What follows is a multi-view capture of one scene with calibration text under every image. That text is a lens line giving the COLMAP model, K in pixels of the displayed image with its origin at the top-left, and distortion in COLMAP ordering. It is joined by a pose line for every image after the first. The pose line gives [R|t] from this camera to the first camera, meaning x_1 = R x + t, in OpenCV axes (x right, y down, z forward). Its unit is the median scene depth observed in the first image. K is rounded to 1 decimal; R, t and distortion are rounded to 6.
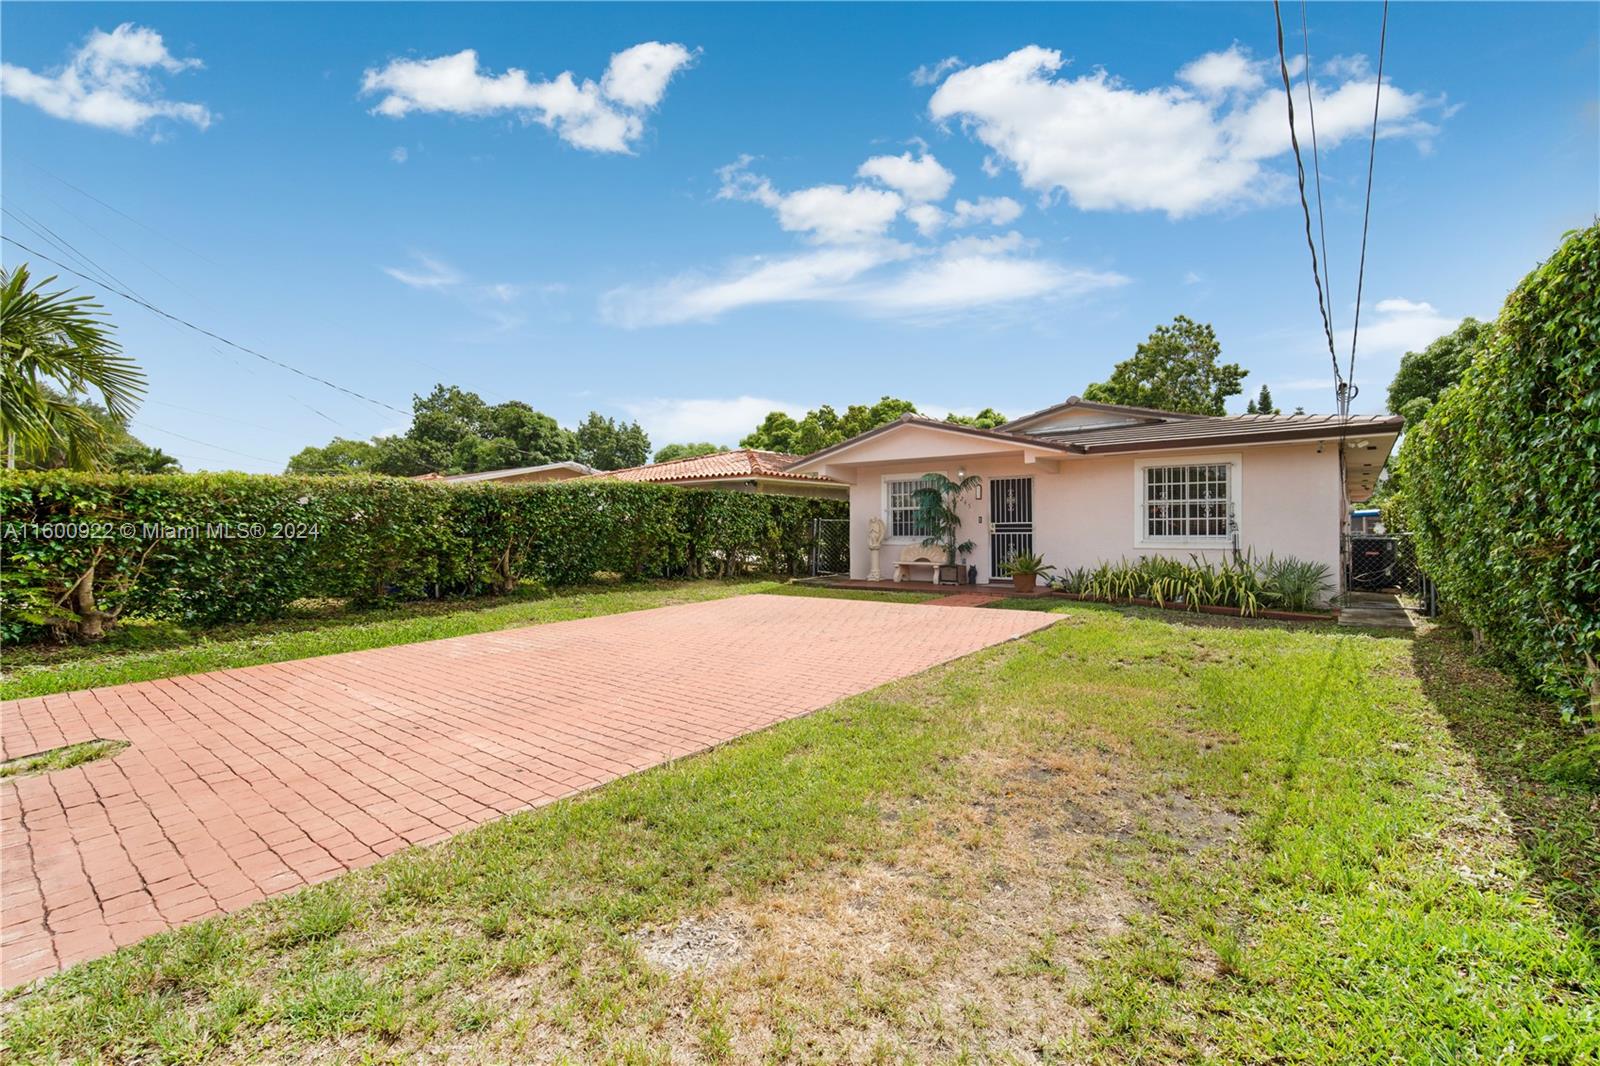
lens RADIAL K [[703.5, 0, 790.6], [0, 703.5, 511.4], [0, 0, 1]] dist [-0.002020, -0.000130]
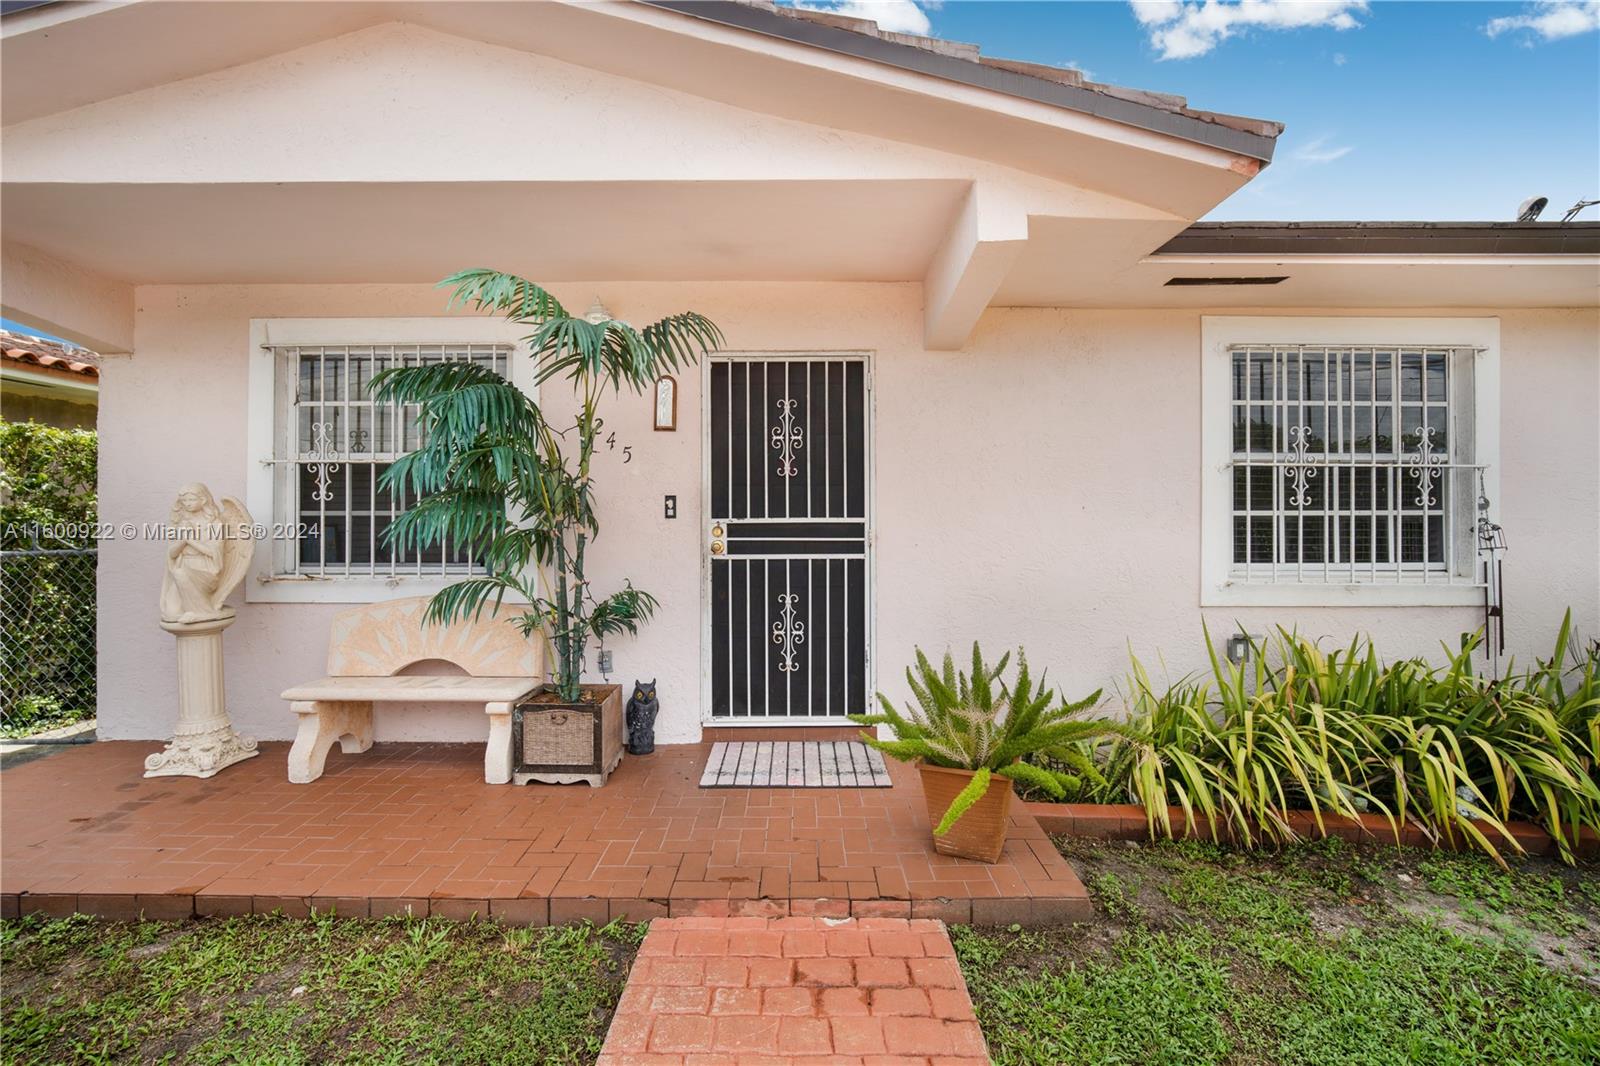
lens RADIAL K [[703.5, 0, 790.6], [0, 703.5, 511.4], [0, 0, 1]] dist [-0.002020, -0.000130]
pose [[0.779015, 0.017640, 0.626756, 0.136820], [-0.019992, 0.999795, -0.003290, 0.013955], [-0.626686, -0.009967, 0.779208, 0.763830]]
